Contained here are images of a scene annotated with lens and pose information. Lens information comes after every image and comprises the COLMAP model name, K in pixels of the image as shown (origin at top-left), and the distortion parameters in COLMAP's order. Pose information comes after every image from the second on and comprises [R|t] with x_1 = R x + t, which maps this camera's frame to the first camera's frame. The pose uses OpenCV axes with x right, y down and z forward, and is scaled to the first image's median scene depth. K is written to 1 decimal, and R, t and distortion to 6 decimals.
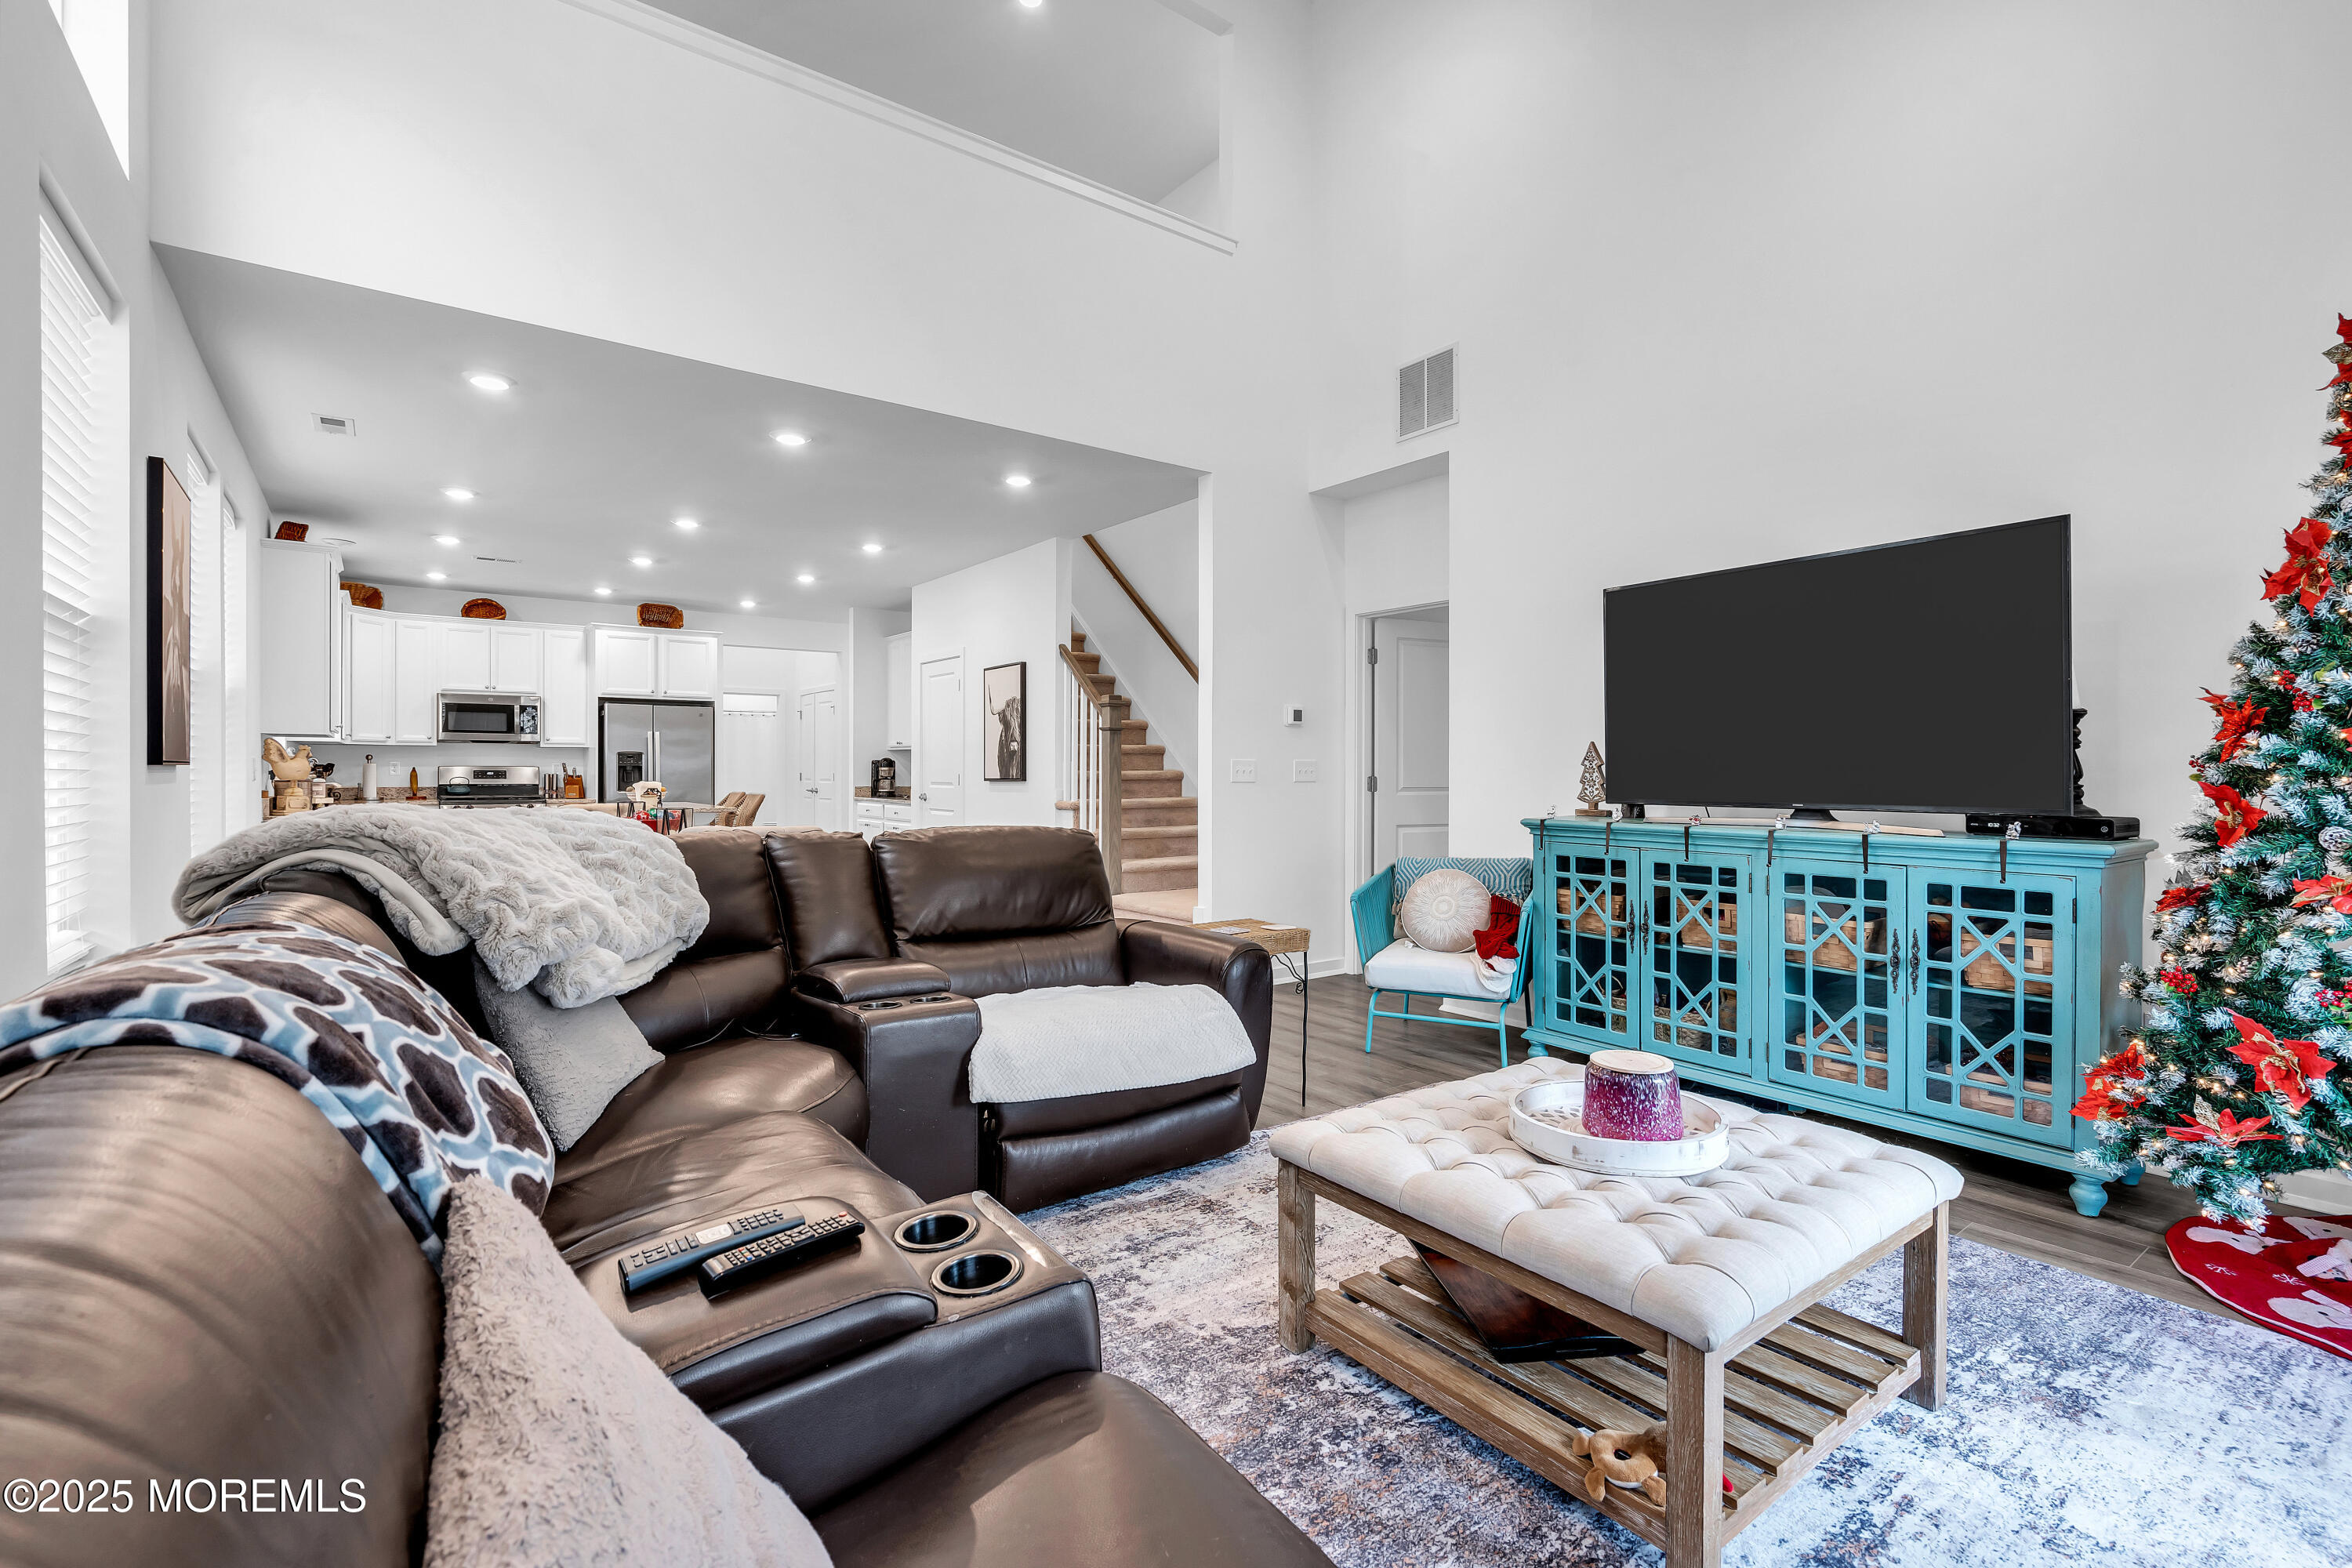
lens RADIAL K [[1058.1, 0, 1176.3], [0, 1058.1, 776.2], [0, 0, 1]] dist [-0.001784, 0.000311]
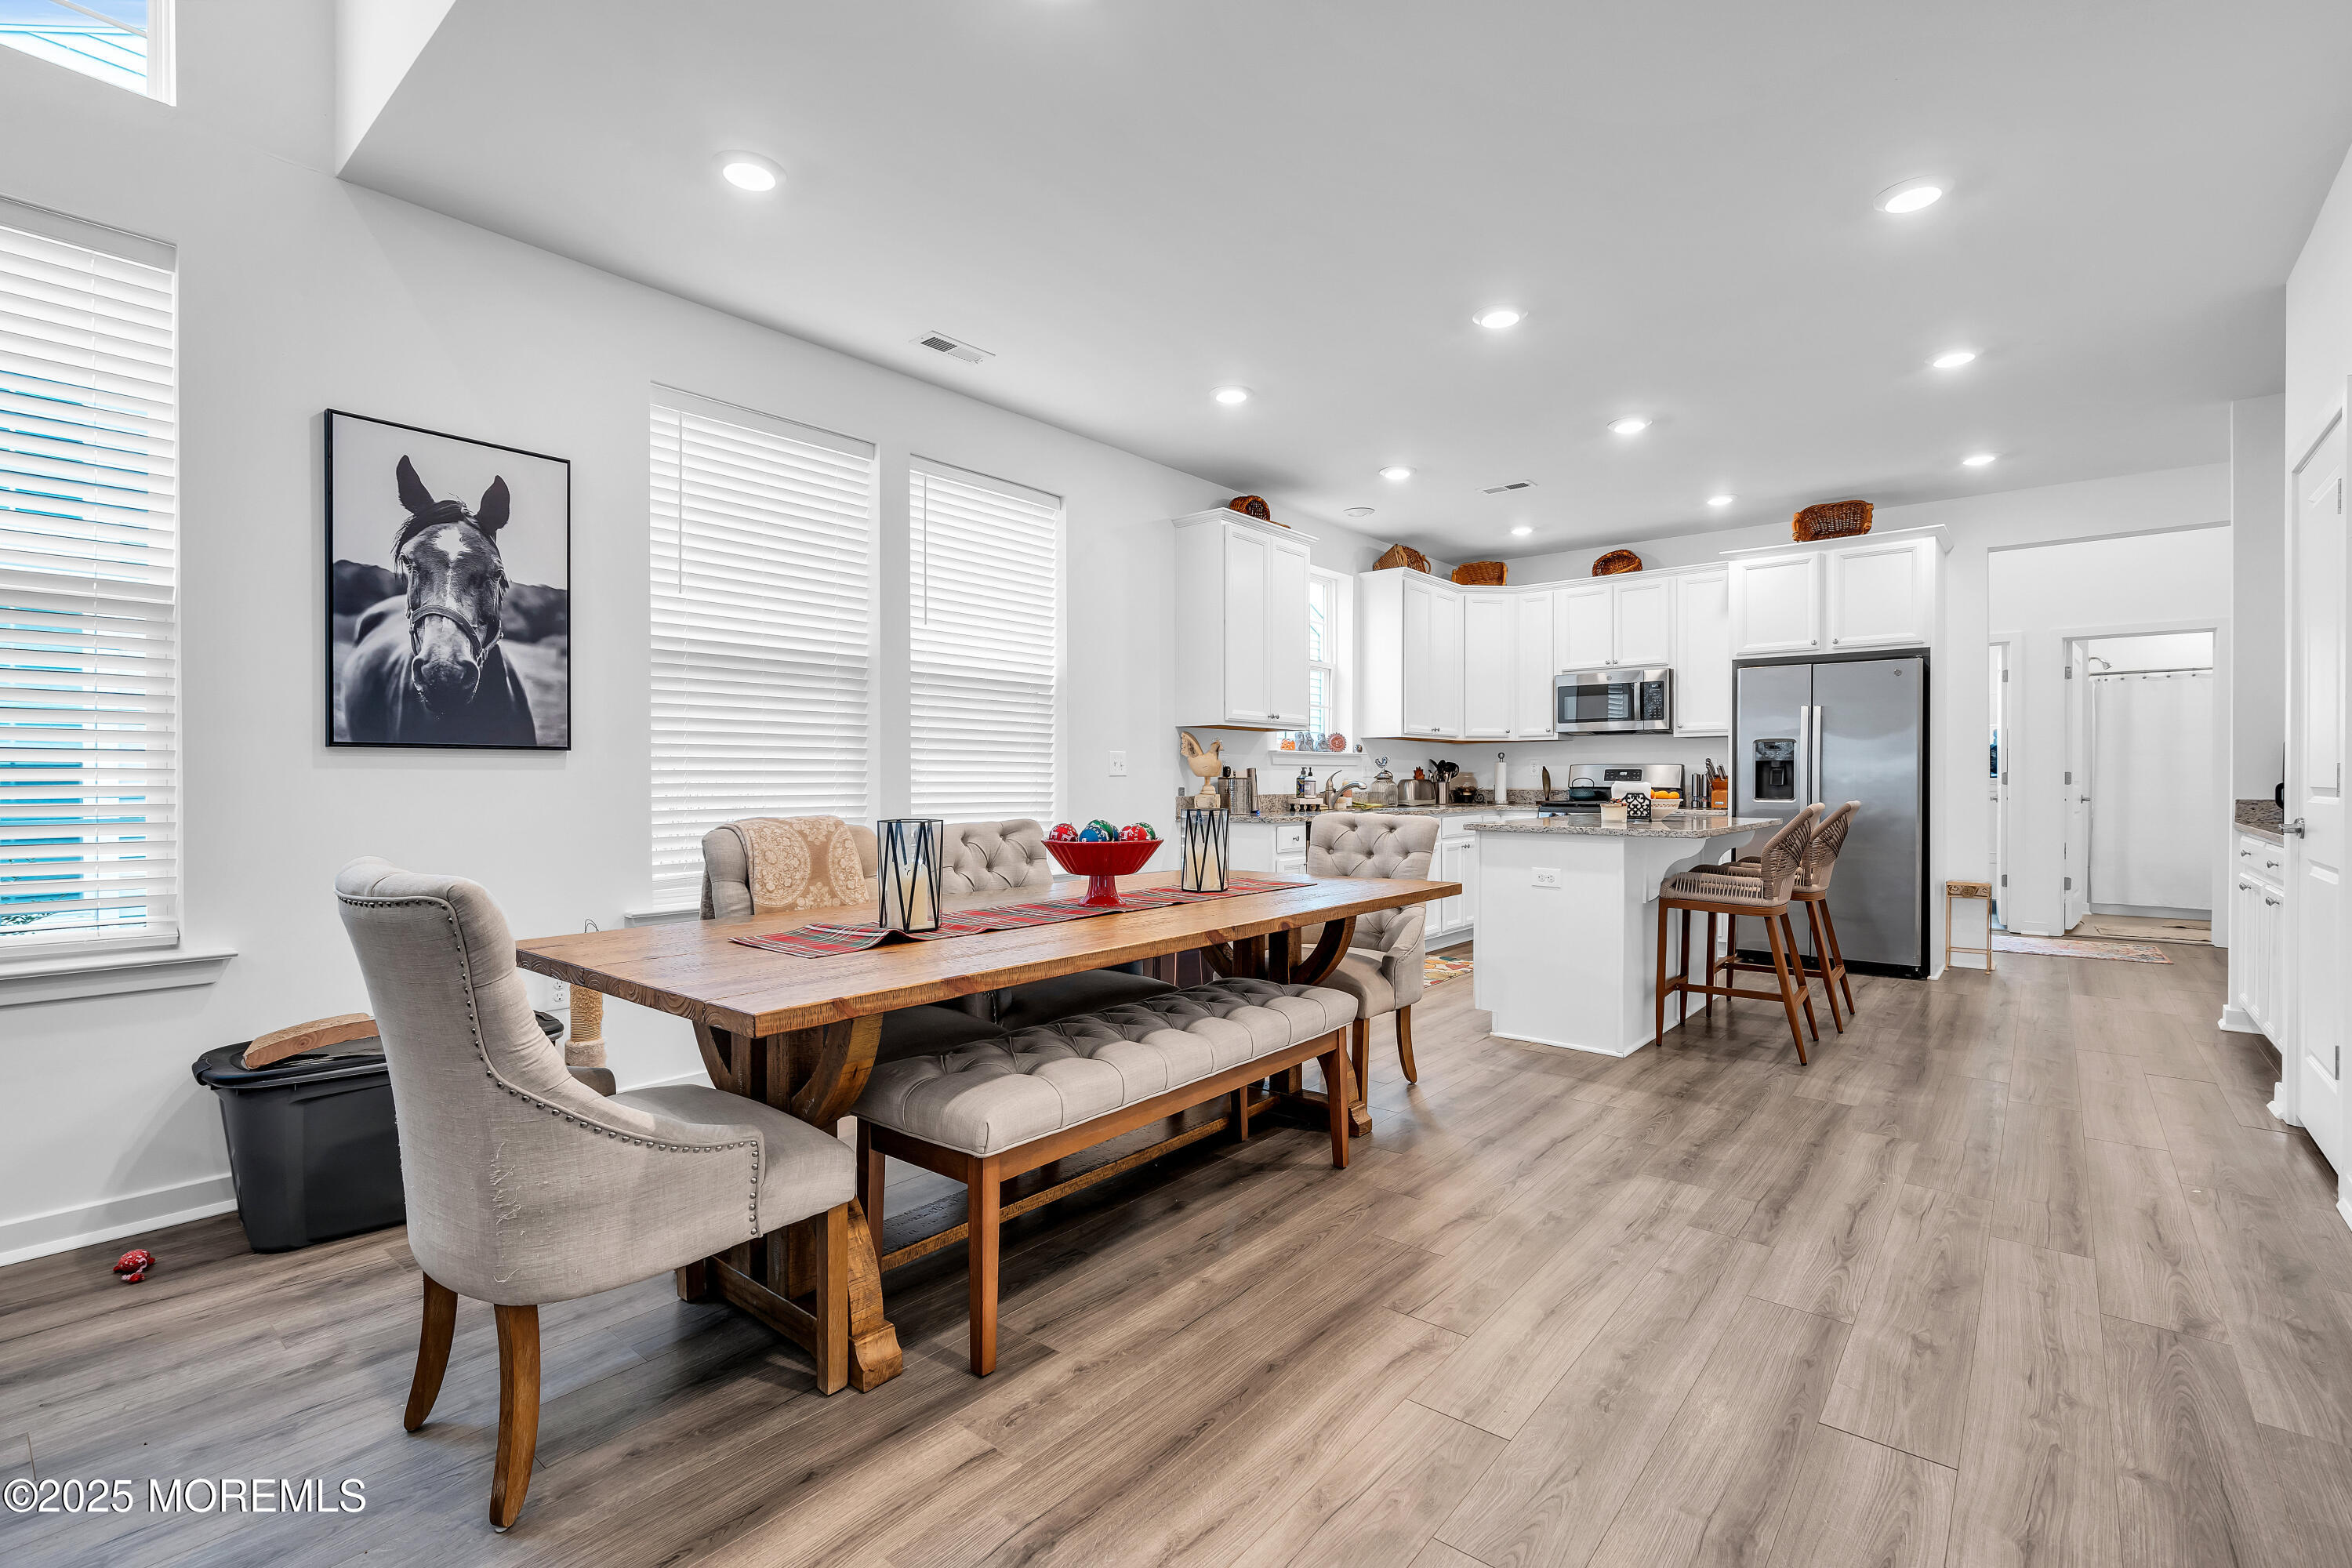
lens RADIAL K [[1056.8, 0, 1179.5], [0, 1056.8, 780.4], [0, 0, 1]] dist [-0.000491, 0.000440]
pose [[0.233571, -0.000131, -0.972340, 0.053363], [-0.004914, 0.999987, -0.001315, 0.008848], [0.972327, 0.005086, 0.233568, 0.887461]]
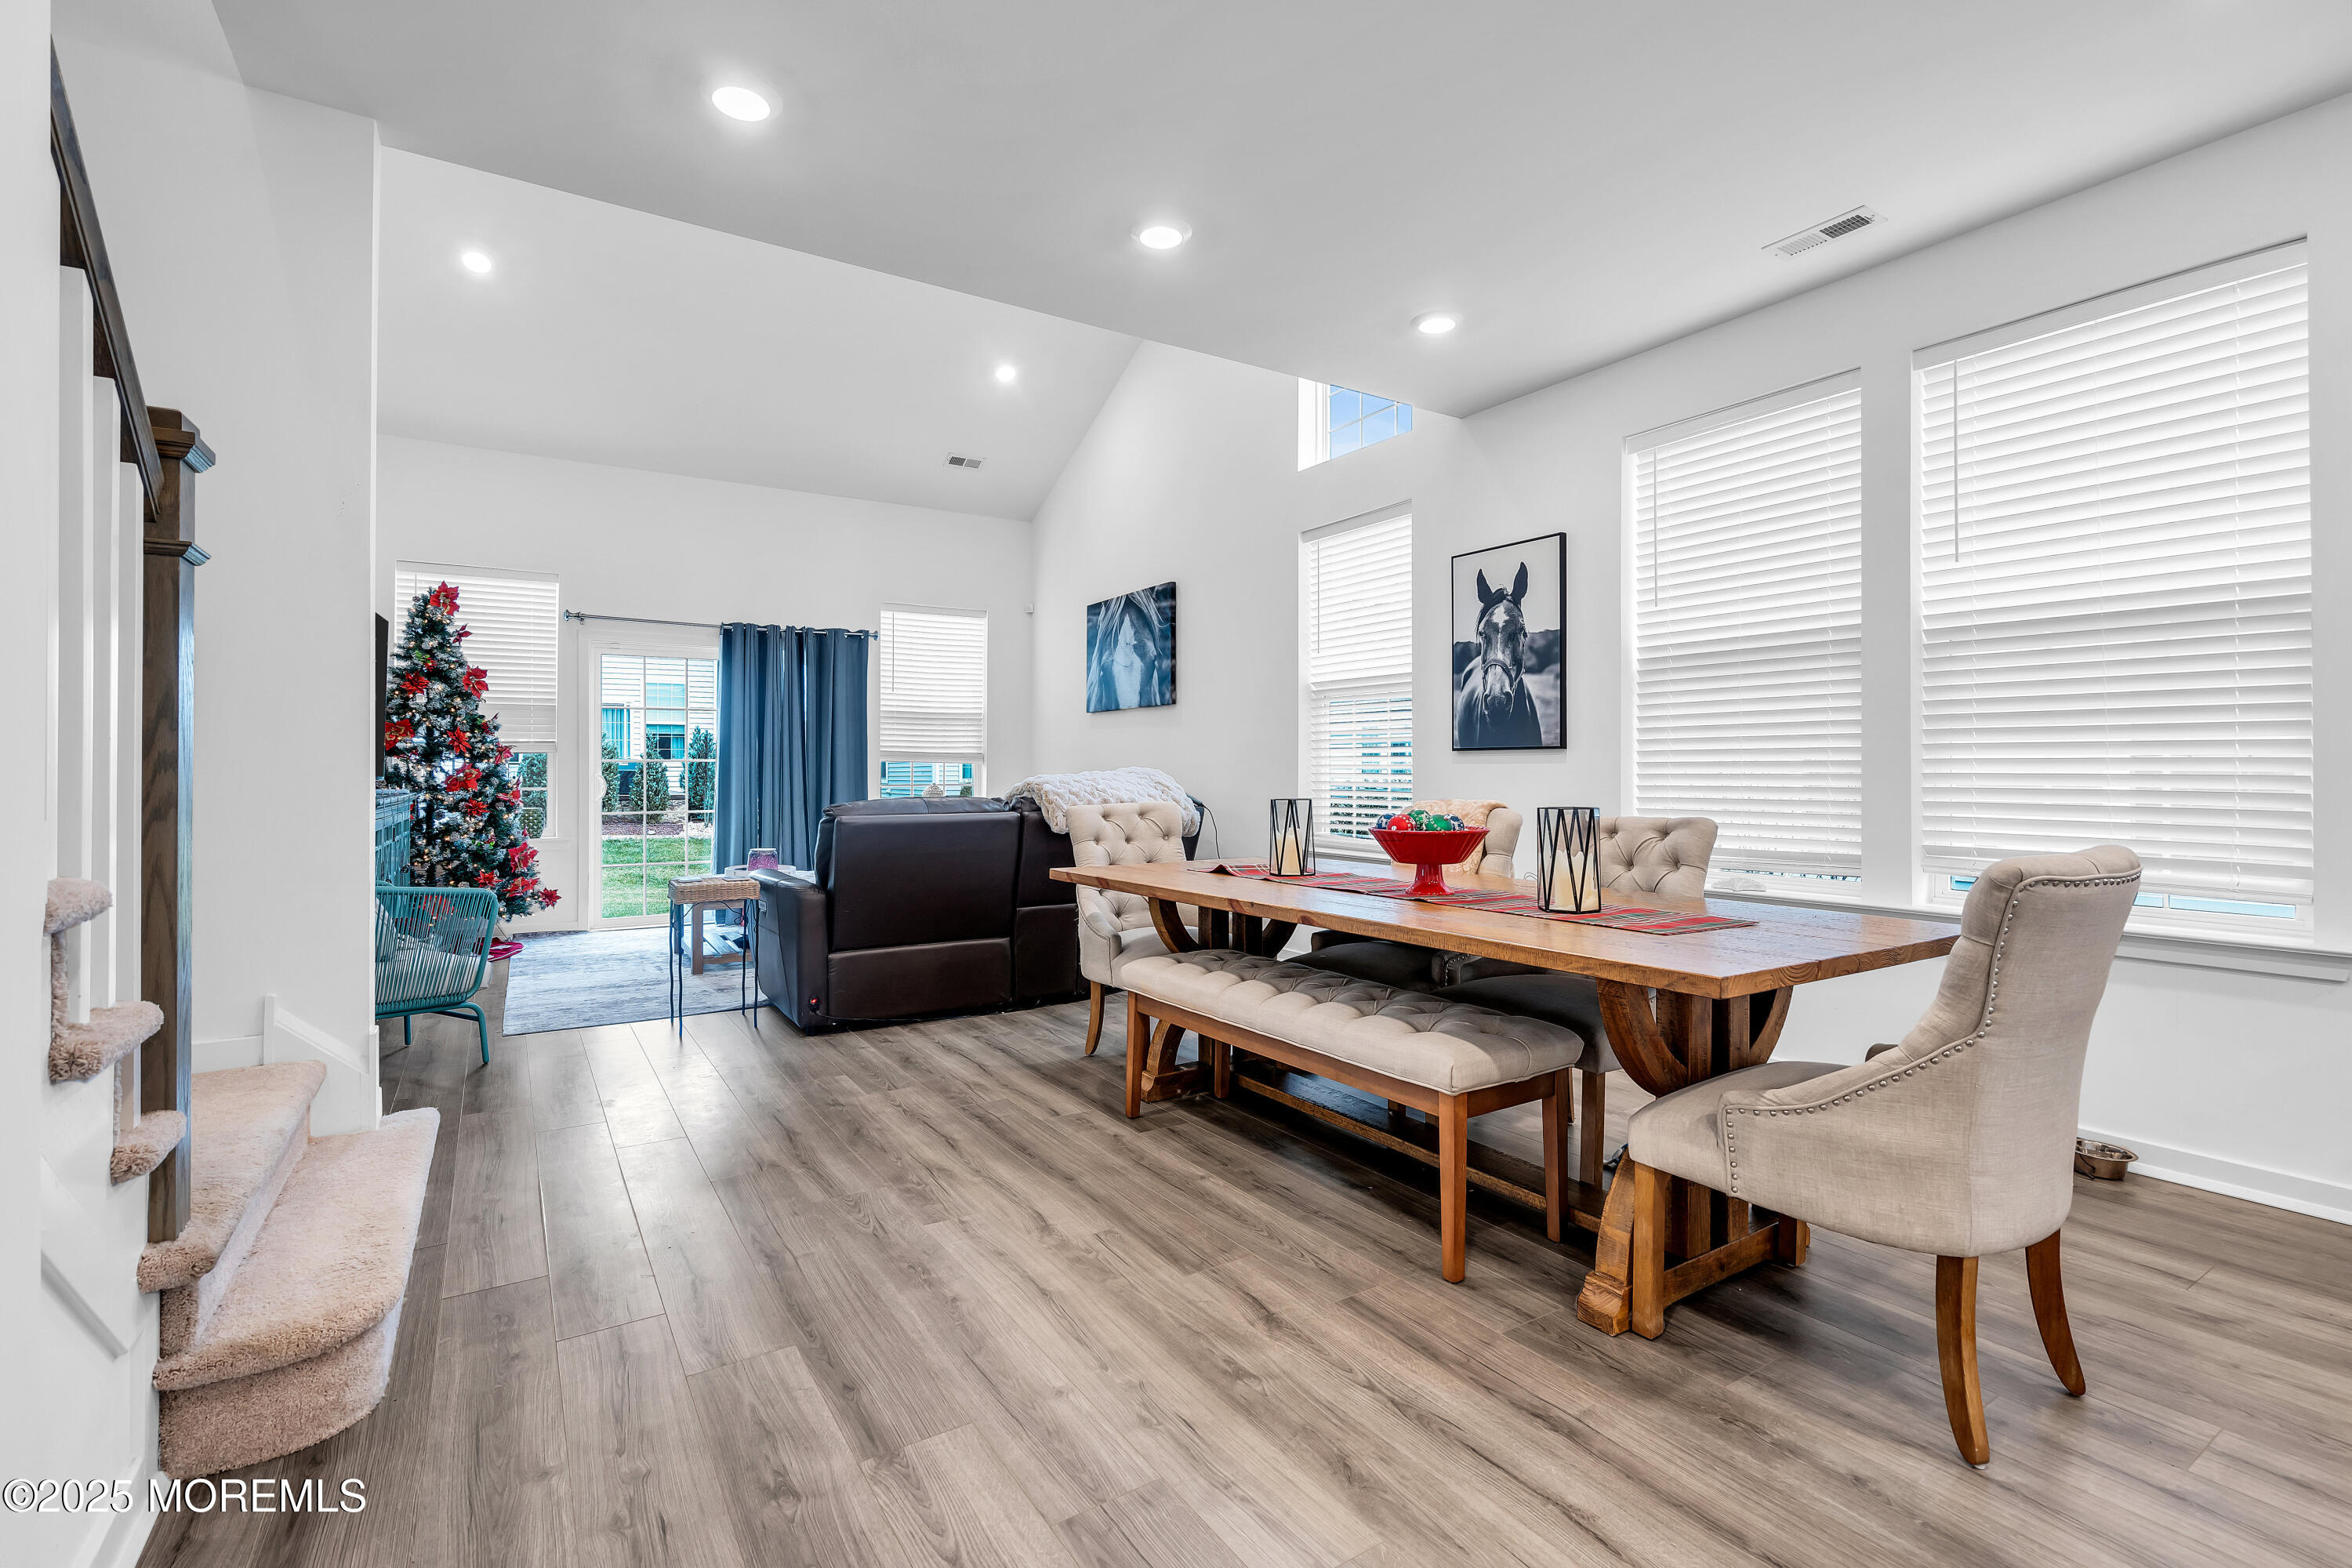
lens RADIAL K [[1061.1, 0, 1182.9], [0, 1061.1, 763.0], [0, 0, 1]] dist [-0.010597, 0.000424]
pose [[-0.997645, 0.000128, 0.068591, -0.396100], [0.000003, 0.999998, -0.001813, 0.005245], [-0.068591, -0.001809, -0.997643, 1.539942]]
